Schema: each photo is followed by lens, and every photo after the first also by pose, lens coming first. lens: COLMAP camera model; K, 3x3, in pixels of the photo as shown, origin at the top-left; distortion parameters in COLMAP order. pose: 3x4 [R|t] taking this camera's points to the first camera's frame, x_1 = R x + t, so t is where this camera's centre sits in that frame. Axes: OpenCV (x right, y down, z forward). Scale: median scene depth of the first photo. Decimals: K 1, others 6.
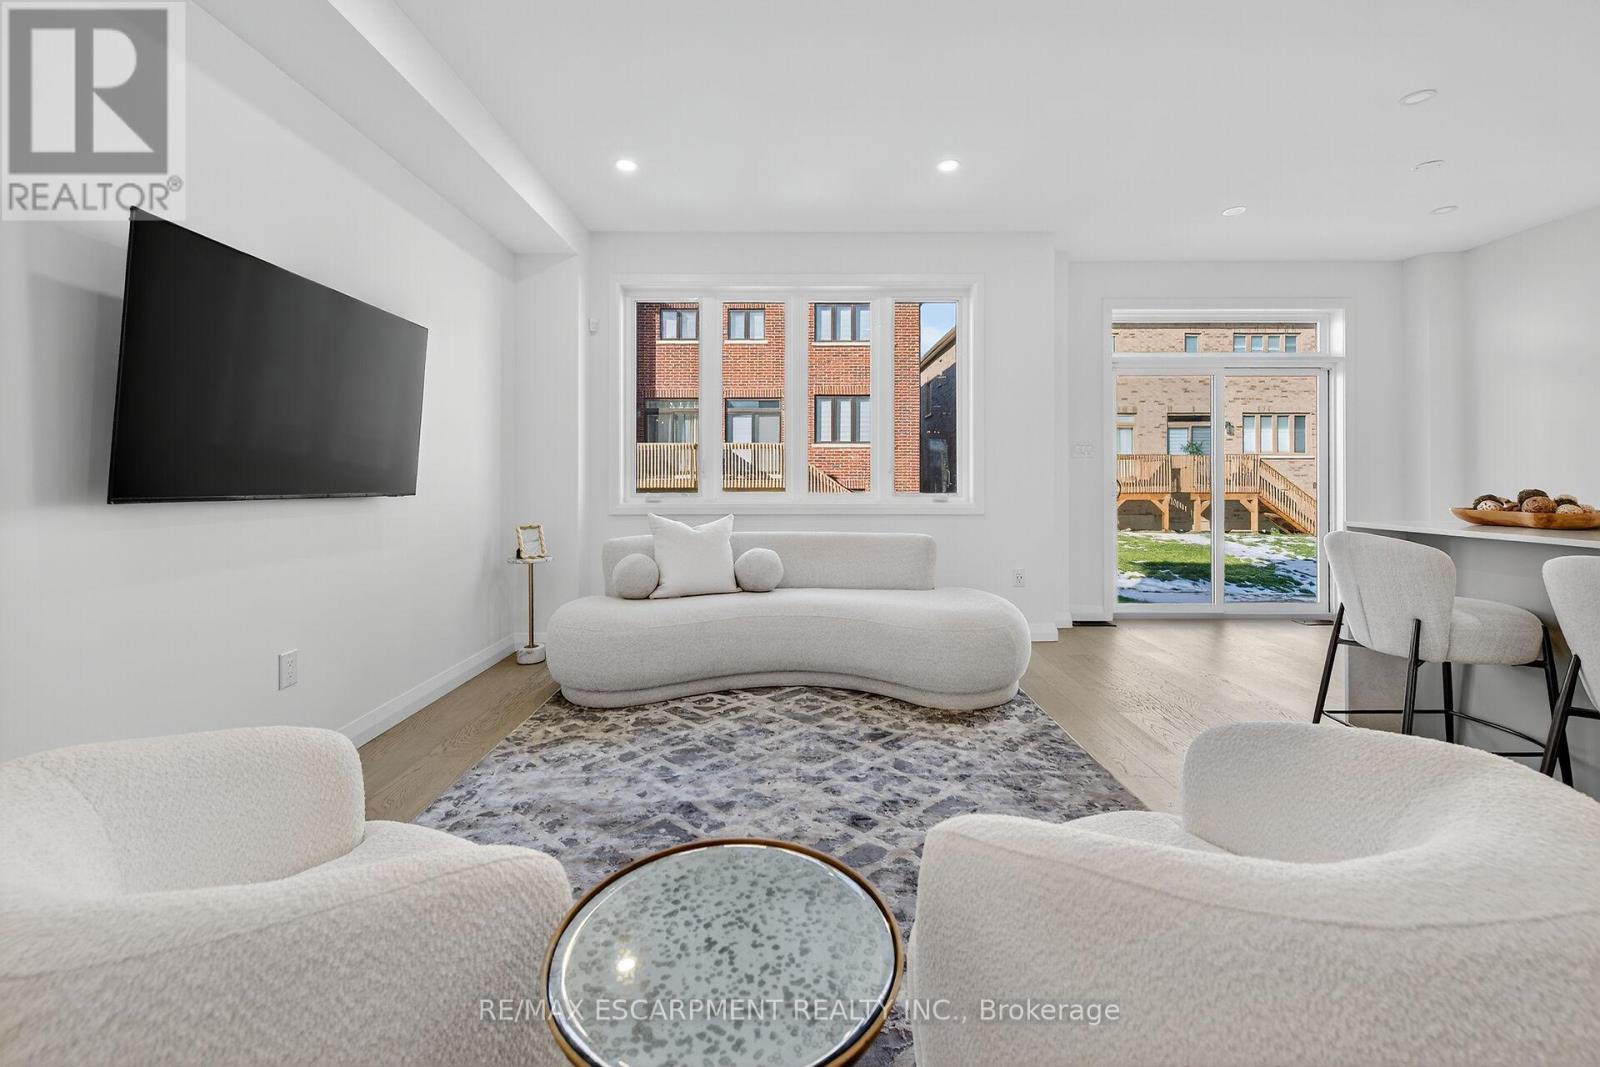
lens RADIAL K [[661.8, 0, 814.0], [0, 661.8, 481.1], [0, 0, 1]] dist [-0.002080, -0.000233]
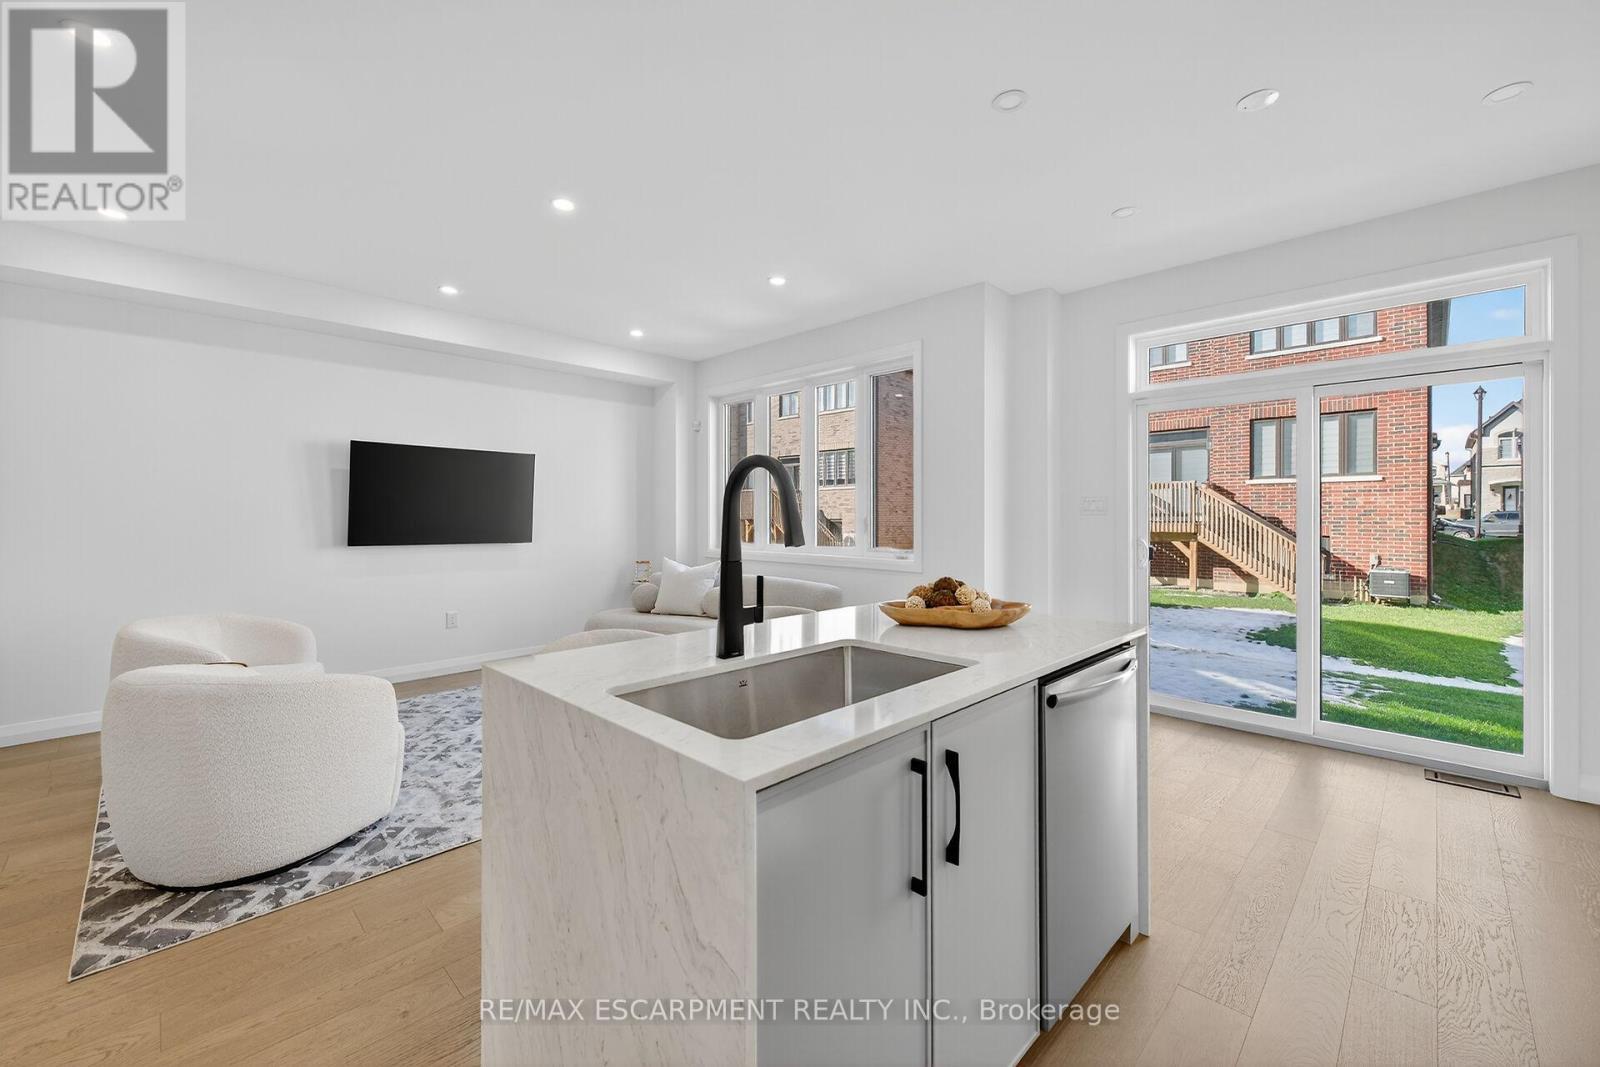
lens RADIAL K [[658.6, 0, 796.3], [0, 658.6, 516.8], [0, 0, 1]] dist [0.028305, -0.011034]
pose [[0.699768, 0.004283, -0.714357, 1.122502], [-0.006100, 0.999981, 0.000020, -0.049306], [0.714344, 0.004343, 0.699781, 0.182831]]
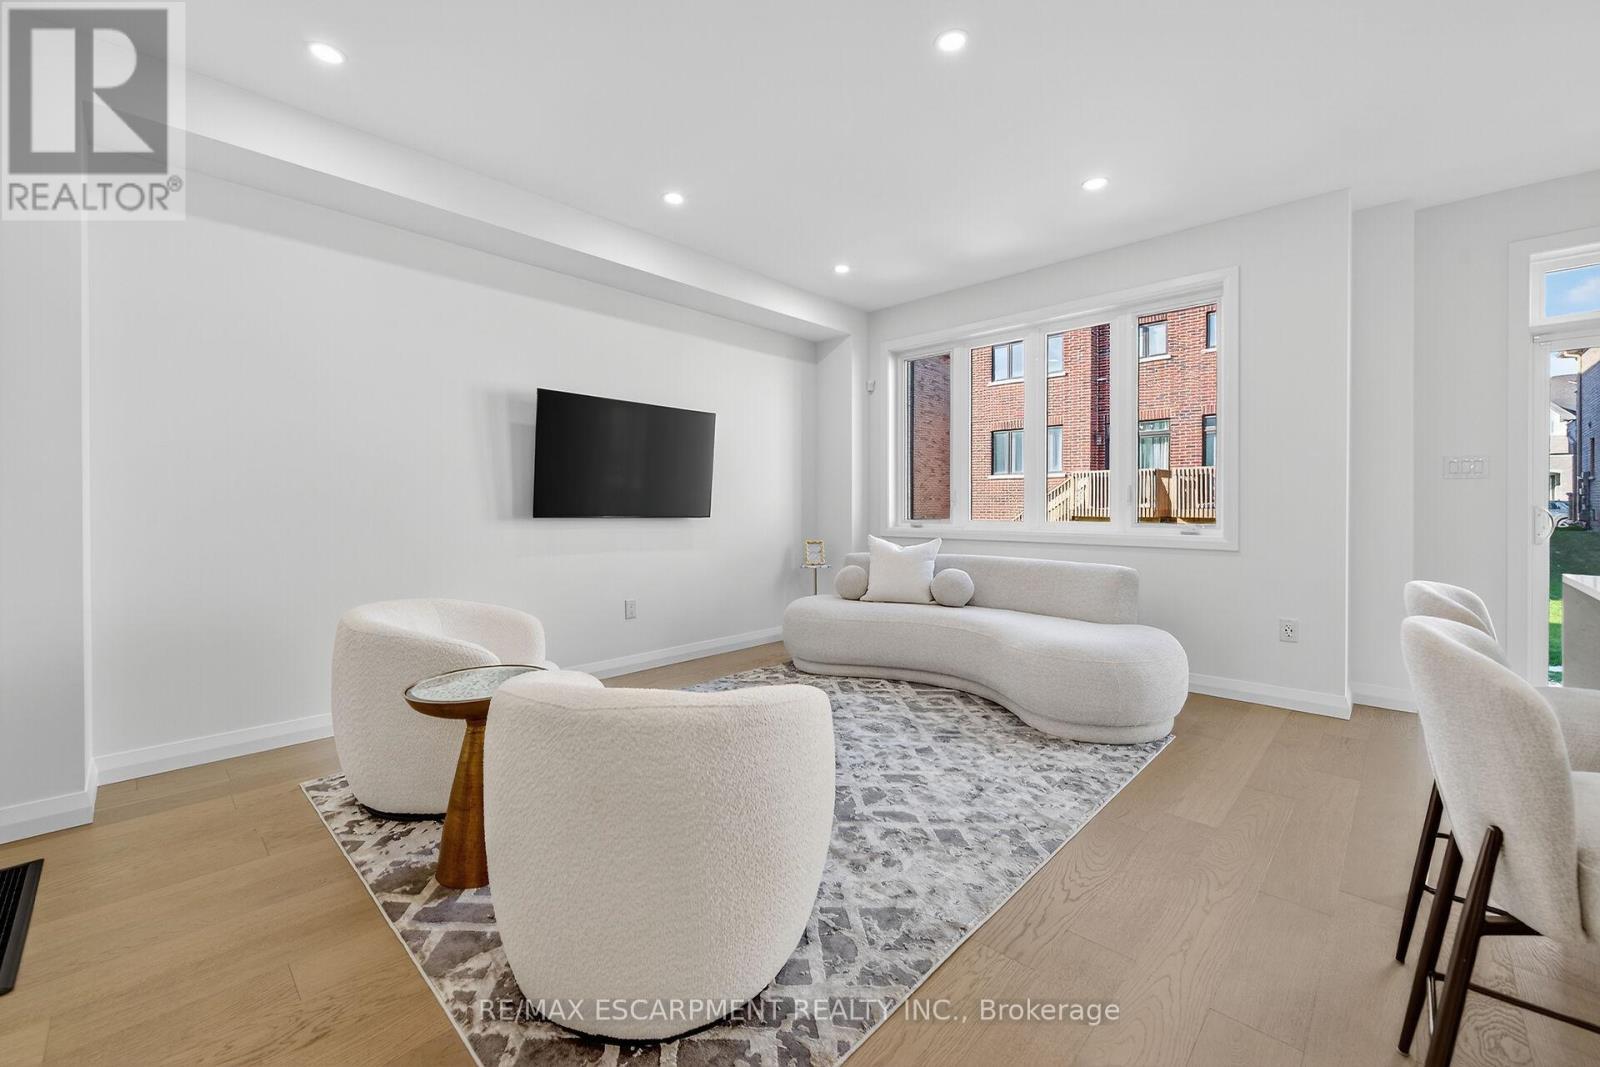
lens RADIAL K [[654.1, 0, 795.3], [0, 654.1, 516.1], [0, 0, 1]] dist [-0.001422, -0.000122]
pose [[0.714832, 0.011949, -0.699194, 0.575743], [-0.004795, 0.999914, 0.012186, -0.002314], [0.699279, -0.005359, 0.714828, 0.002931]]
